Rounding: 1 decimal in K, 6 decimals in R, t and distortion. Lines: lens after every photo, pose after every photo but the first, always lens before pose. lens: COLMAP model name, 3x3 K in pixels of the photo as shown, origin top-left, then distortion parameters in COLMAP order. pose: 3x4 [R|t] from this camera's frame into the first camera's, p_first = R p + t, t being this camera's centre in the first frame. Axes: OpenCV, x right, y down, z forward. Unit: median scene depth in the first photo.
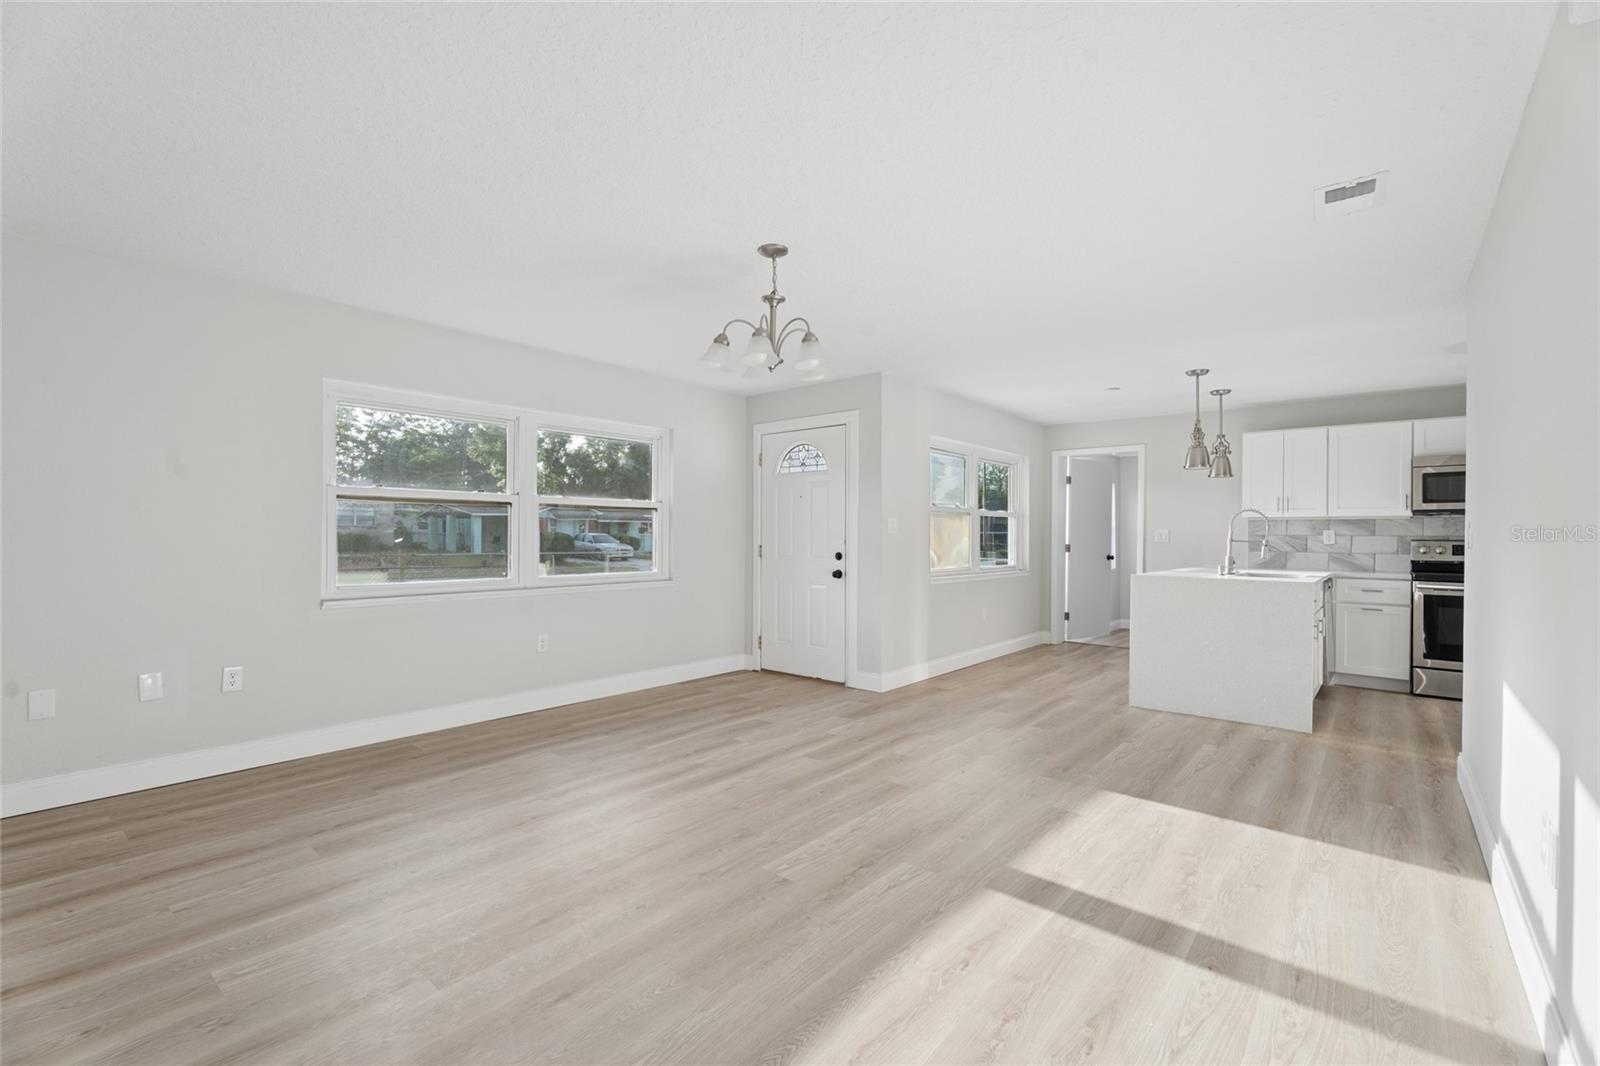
lens RADIAL K [[701.9, 0, 798.1], [0, 701.9, 525.5], [0, 0, 1]] dist [-0.005132, 0.003305]
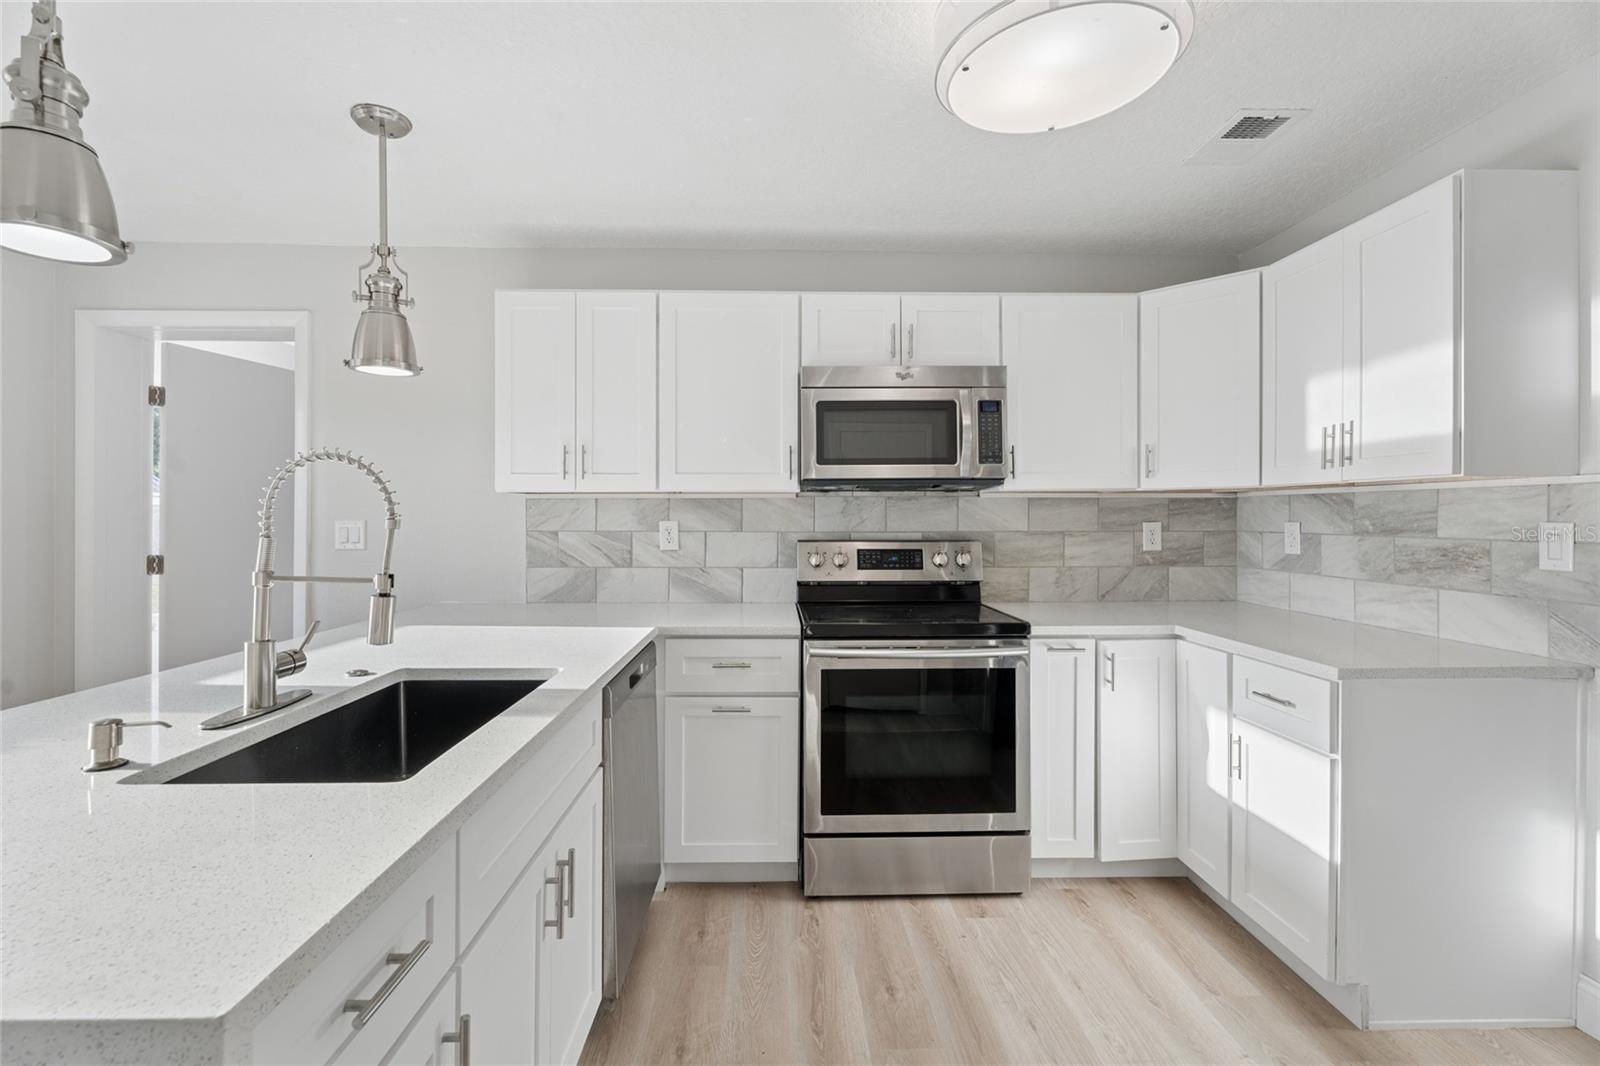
lens RADIAL K [[701.9, 0, 798.1], [0, 701.9, 525.5], [0, 0, 1]] dist [-0.005132, 0.003305]
pose [[0.741813, -0.013340, 0.670475, 0.537876], [-0.003885, 0.999700, 0.024188, -0.002252], [-0.670596, -0.020548, 0.741538, 0.626370]]
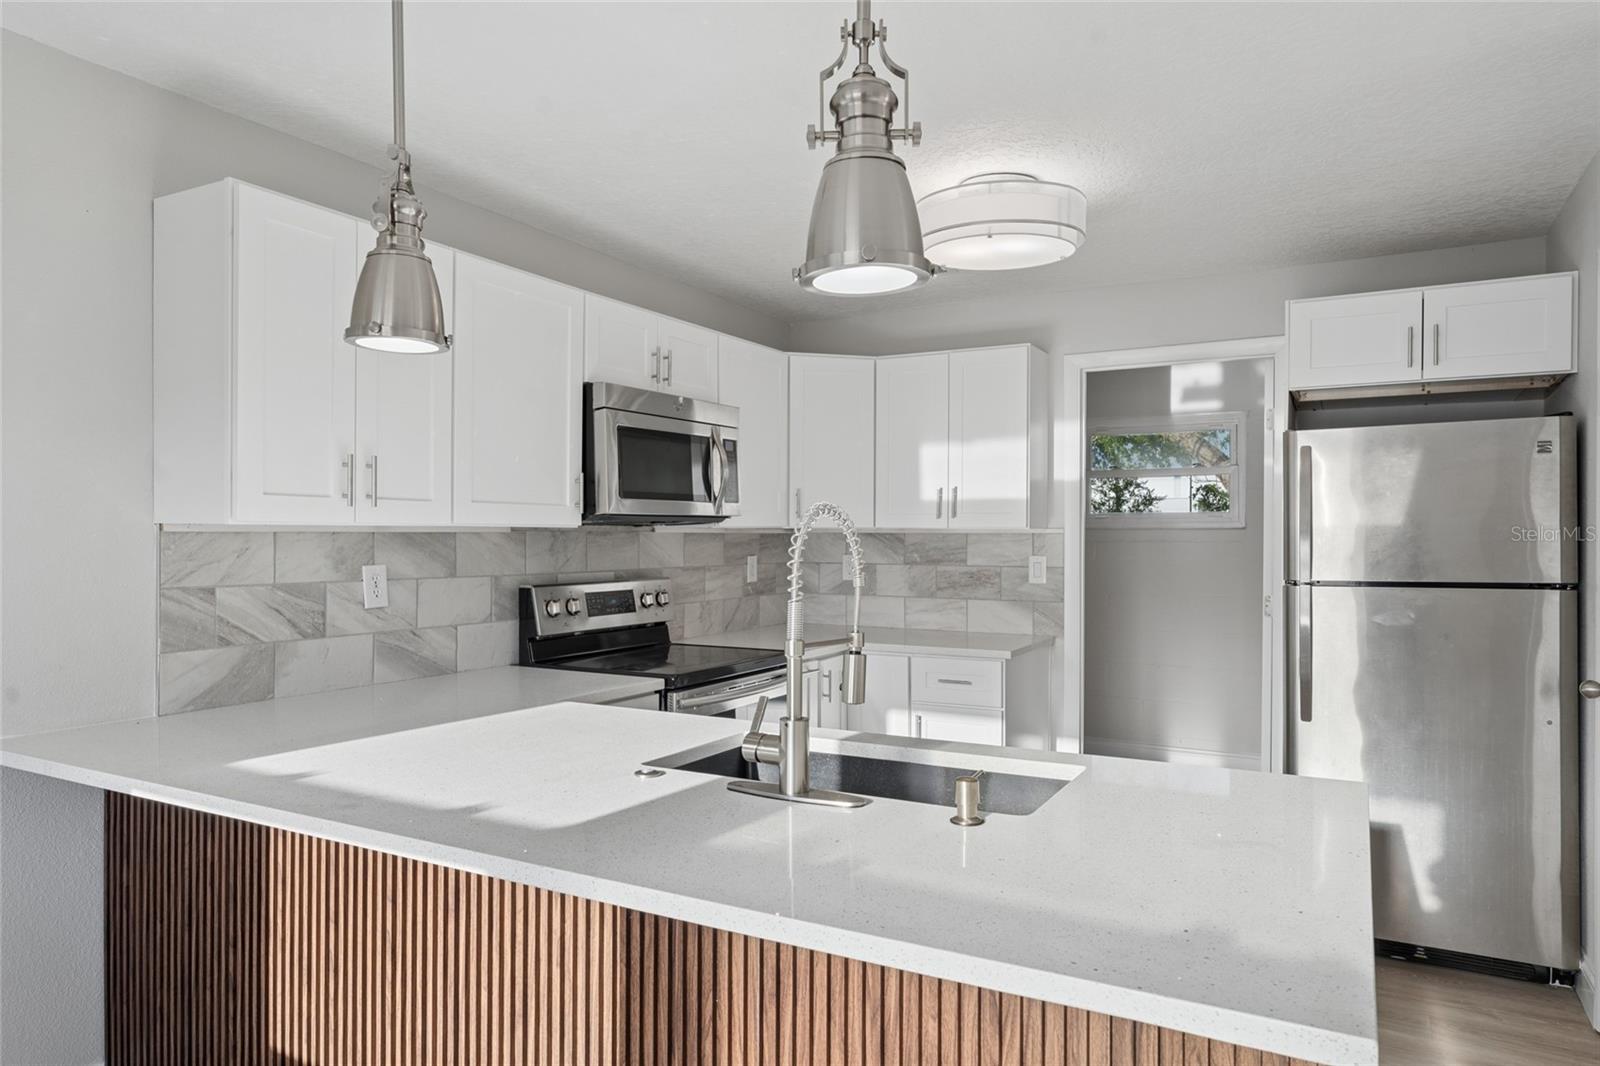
lens RADIAL K [[1005.2, 0, 779.5], [0, 1005.2, 540.5], [0, 0, 1]] dist [-0.002303, -0.000021]
pose [[-0.185573, -0.009610, 0.982583, 0.277802], [-0.014377, 0.999872, 0.007064, -0.011613], [-0.982525, -0.012816, -0.185687, 0.968256]]
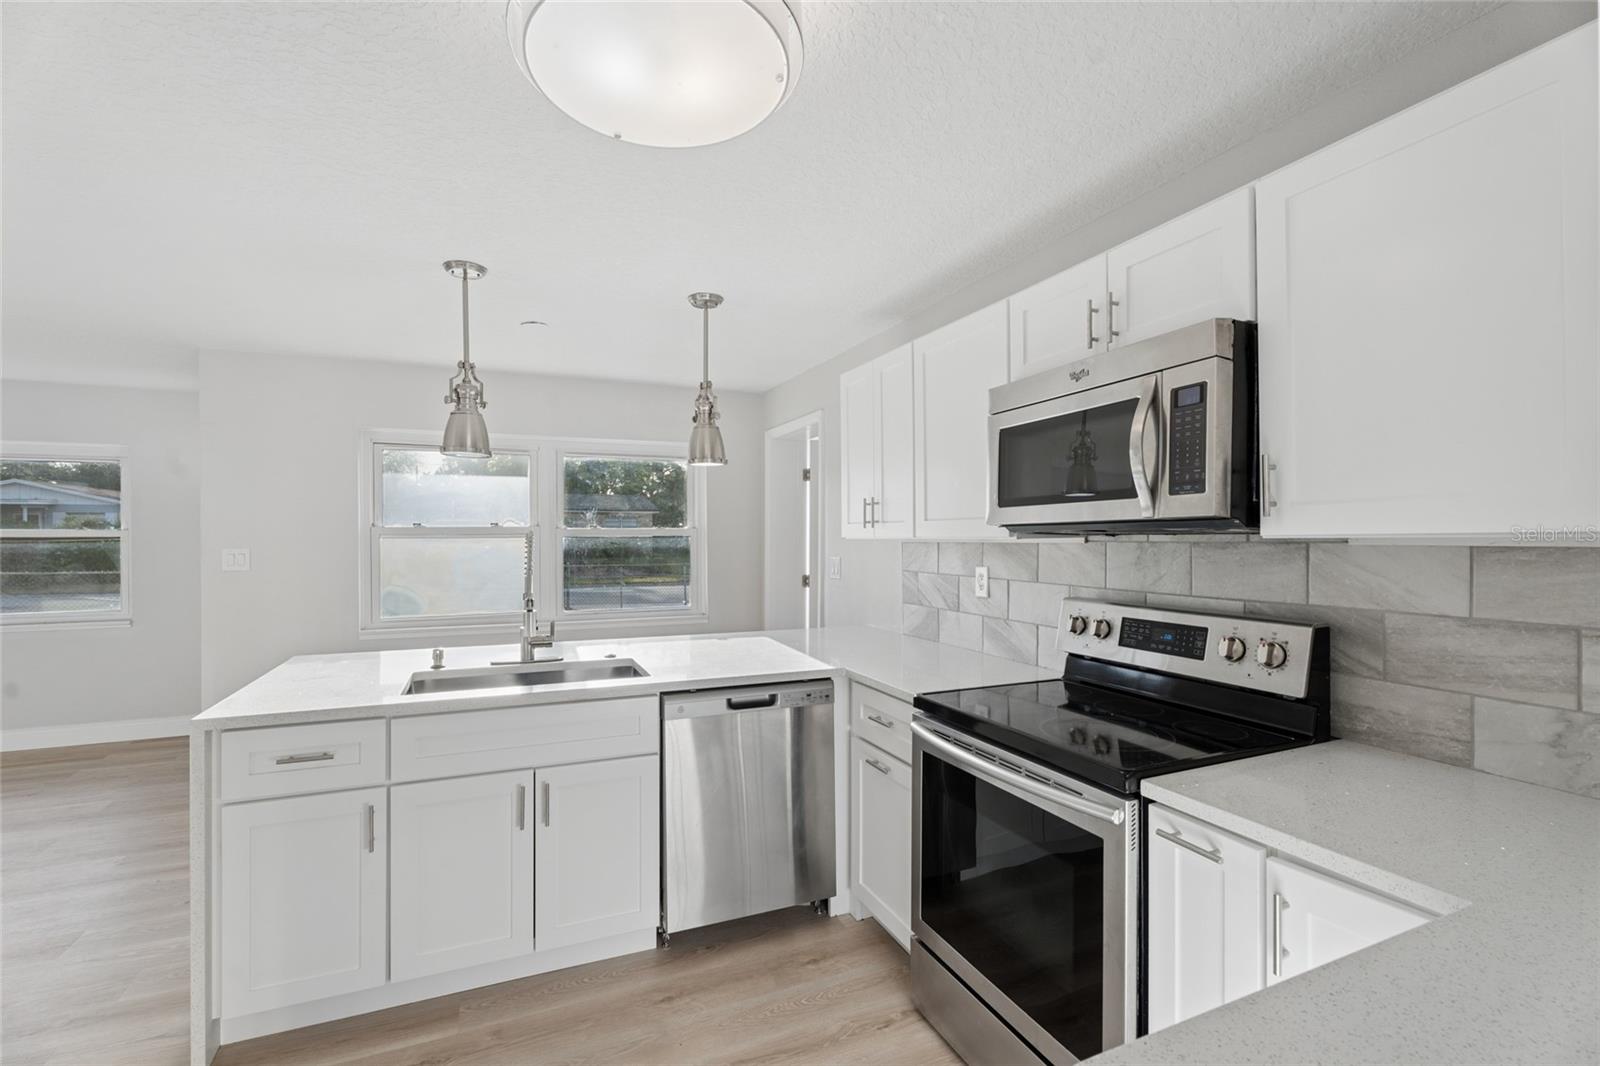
lens RADIAL K [[701.9, 0, 798.1], [0, 701.9, 525.5], [0, 0, 1]] dist [-0.005132, 0.003305]
pose [[0.899386, -0.016100, -0.436860, 0.913992], [0.014269, 0.999870, -0.007473, -0.019559], [0.436923, 0.000488, 0.899499, 0.577621]]
